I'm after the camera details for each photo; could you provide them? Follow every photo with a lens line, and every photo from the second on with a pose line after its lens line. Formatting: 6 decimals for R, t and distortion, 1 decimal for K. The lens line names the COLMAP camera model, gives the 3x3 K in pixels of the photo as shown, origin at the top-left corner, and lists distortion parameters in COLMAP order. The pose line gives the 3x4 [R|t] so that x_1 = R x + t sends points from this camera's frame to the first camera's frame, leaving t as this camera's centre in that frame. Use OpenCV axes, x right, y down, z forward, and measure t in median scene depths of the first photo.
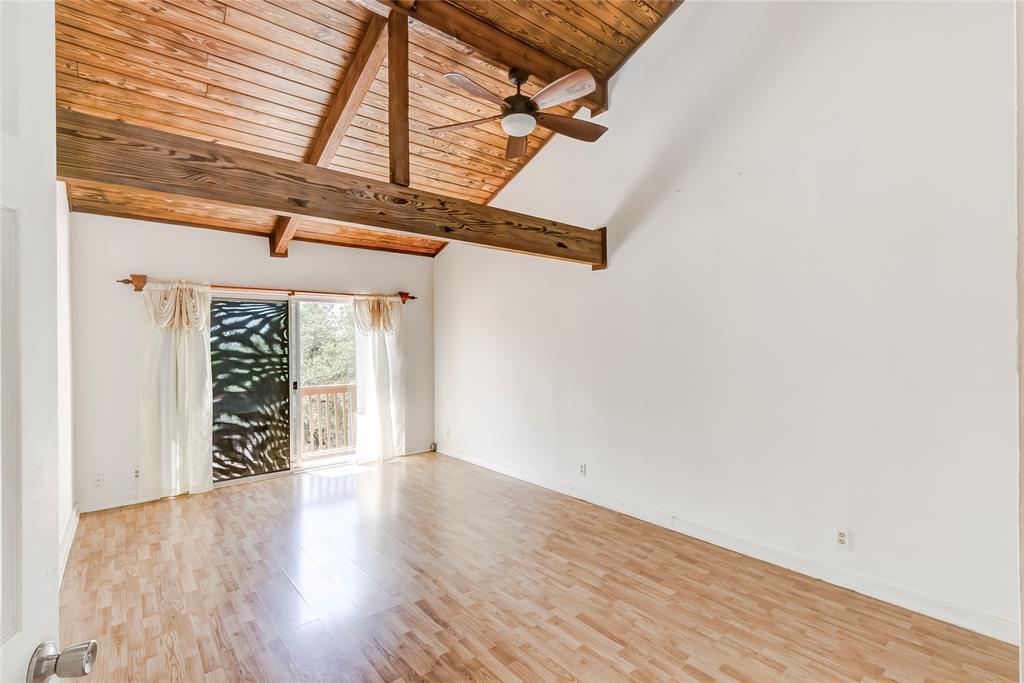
lens RADIAL K [[467.3, 0, 517.9], [0, 467.3, 343.4], [0, 0, 1]] dist [0.002747, -0.001585]
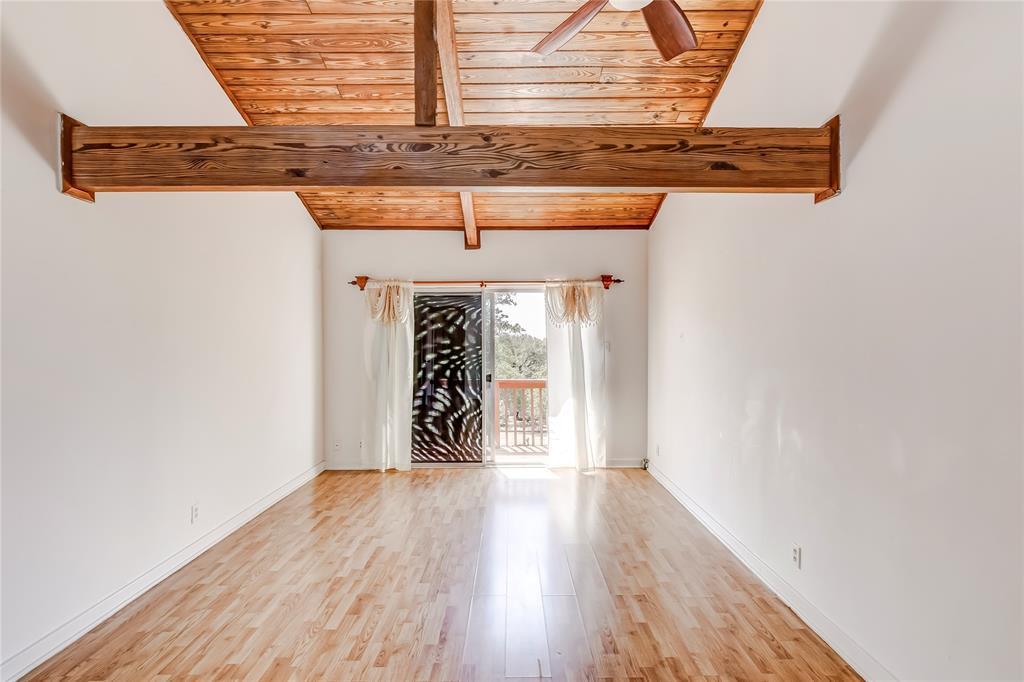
lens RADIAL K [[467.3, 0, 510.0], [0, 467.3, 342.2], [0, 0, 1]] dist [0.002747, -0.001585]
pose [[0.767507, 0.011672, -0.640934, 0.245981], [-0.004197, 0.999904, 0.013183, 0.001609], [0.641026, -0.007428, 0.767483, 0.356409]]
